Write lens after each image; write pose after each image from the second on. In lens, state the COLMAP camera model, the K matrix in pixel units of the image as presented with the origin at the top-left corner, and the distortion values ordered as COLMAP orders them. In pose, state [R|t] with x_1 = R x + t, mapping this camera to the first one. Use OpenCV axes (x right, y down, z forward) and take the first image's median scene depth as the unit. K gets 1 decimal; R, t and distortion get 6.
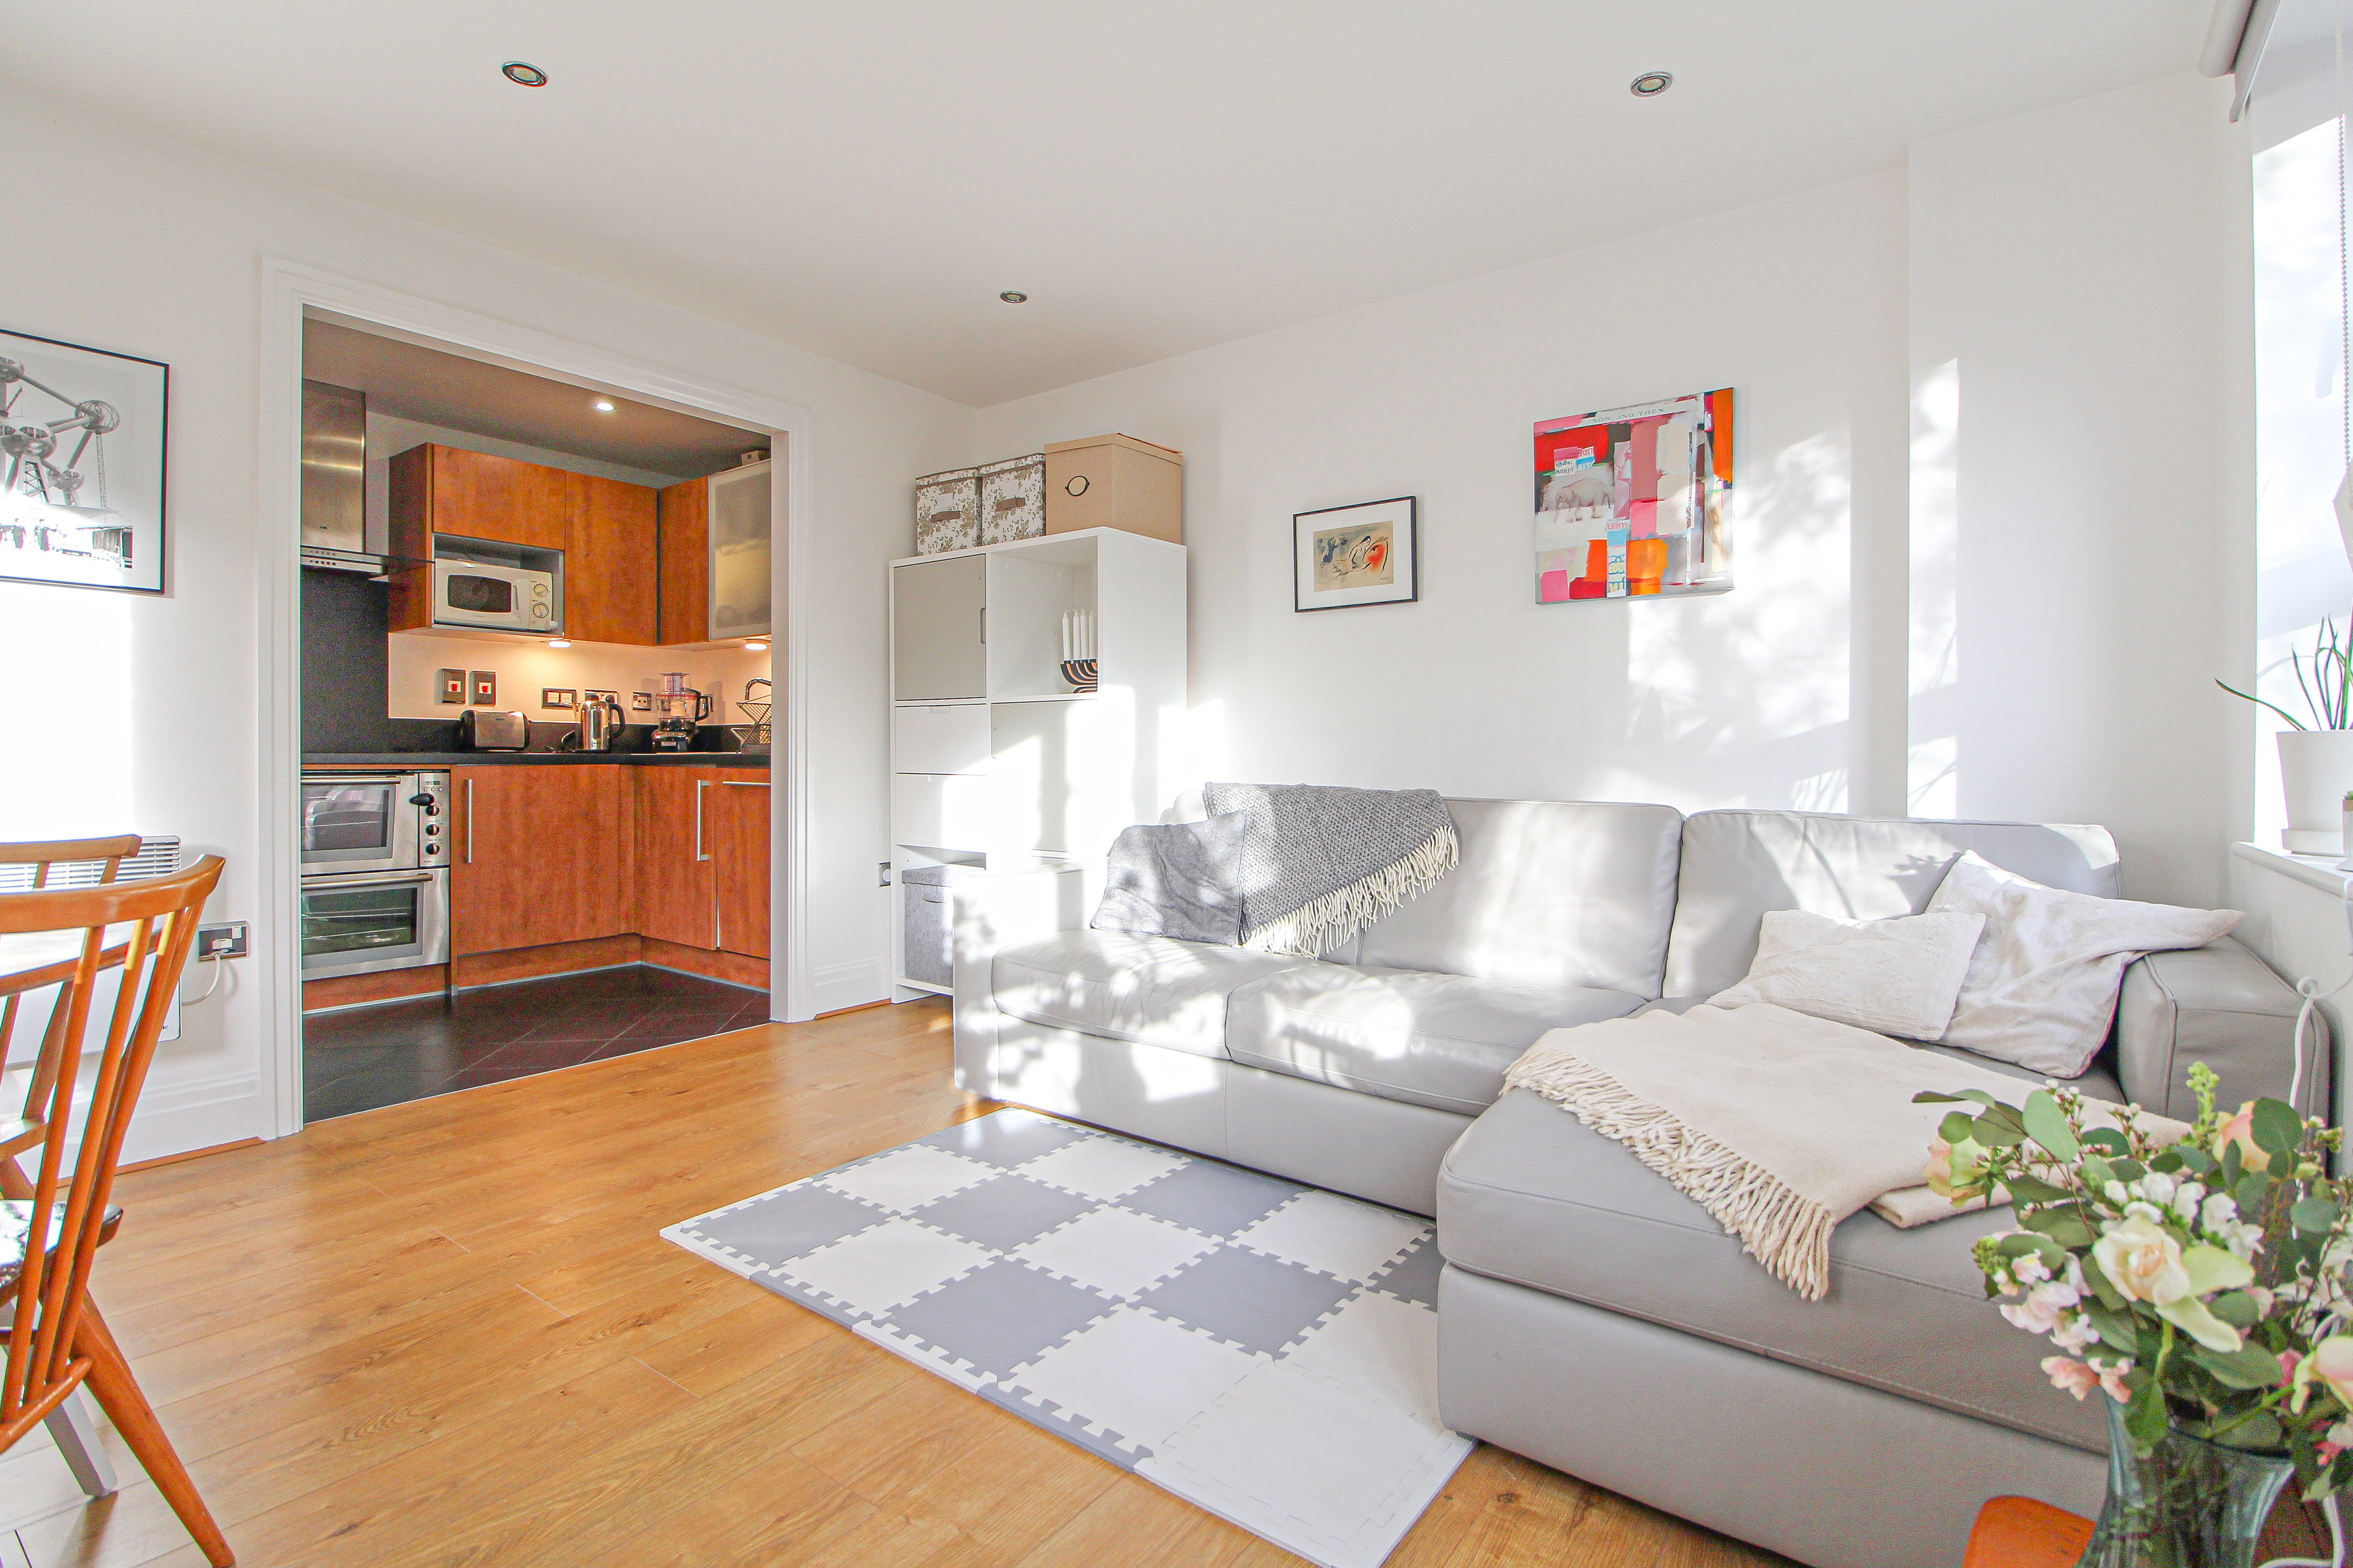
lens RADIAL K [[1125.3, 0, 1190.0], [0, 1125.3, 761.3], [0, 0, 1]] dist [-0.012348, -0.000813]
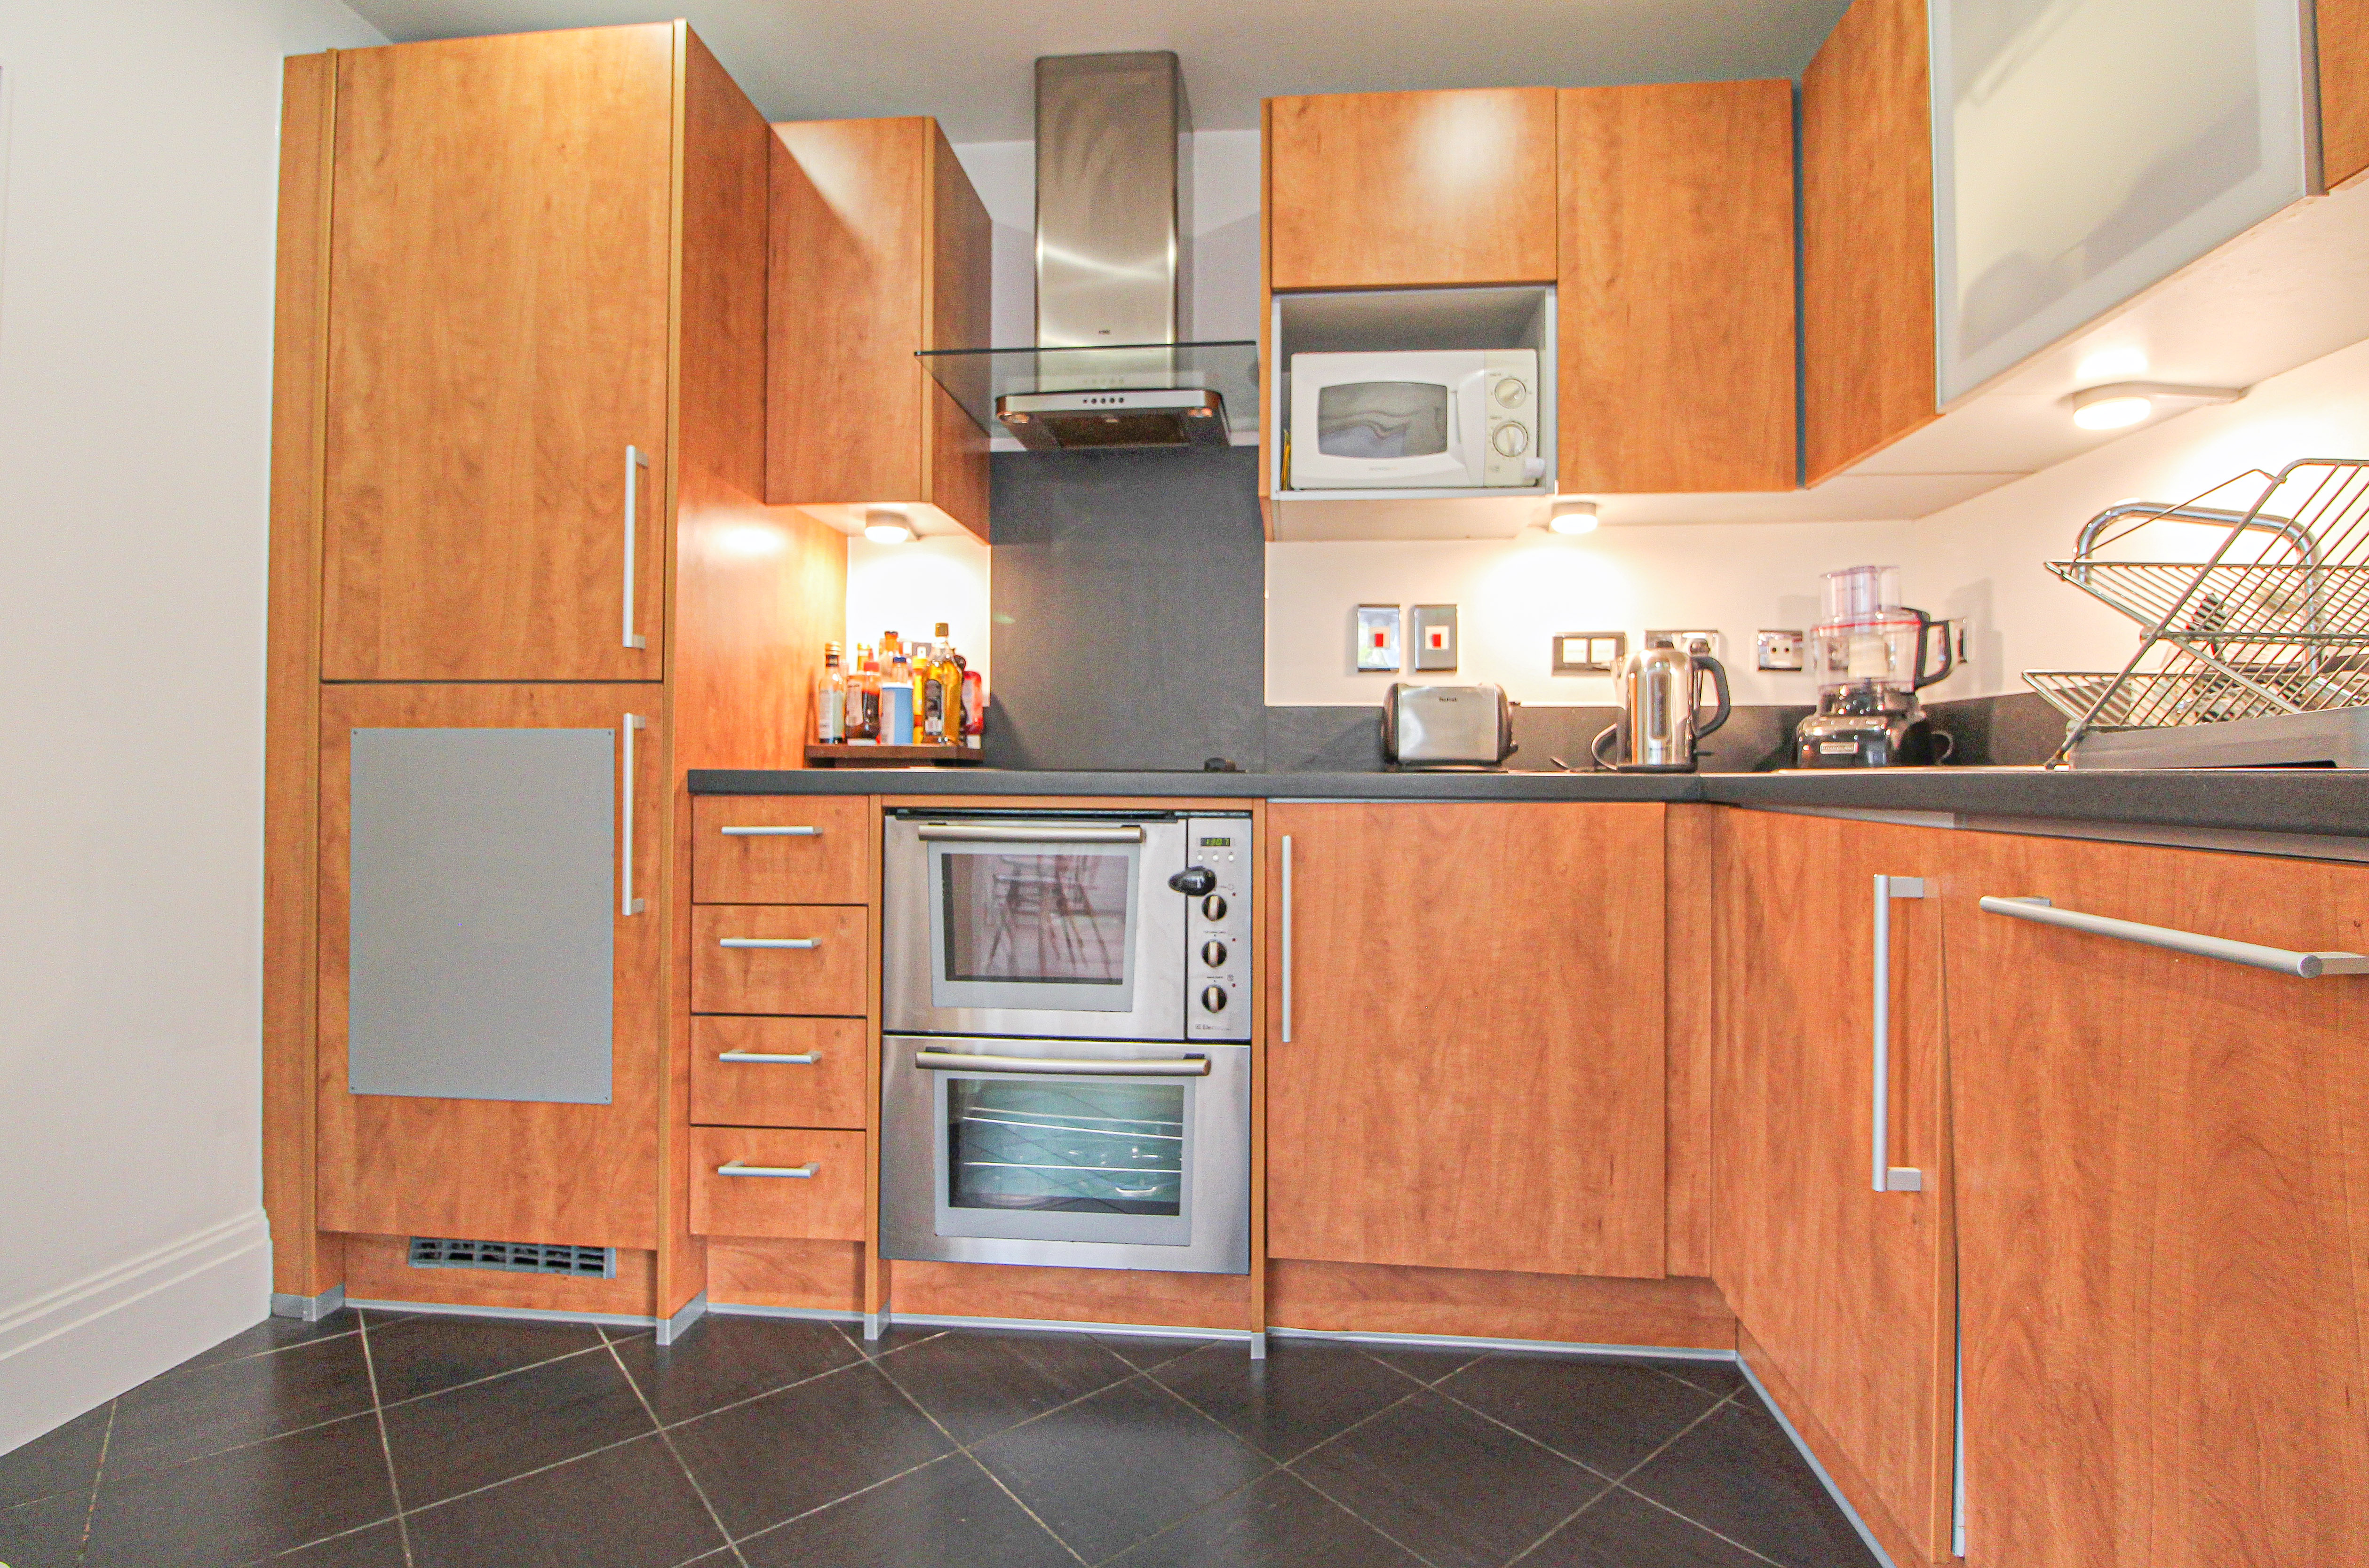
lens RADIAL K [[1132.8, 0, 1202.3], [0, 1132.8, 762.4], [0, 0, 1]] dist [-0.012348, -0.000813]
pose [[0.525525, -0.011670, -0.850698, -0.274634], [-0.006481, 0.999822, -0.017719, -0.002949], [0.850754, 0.014825, 0.525355, 0.671344]]
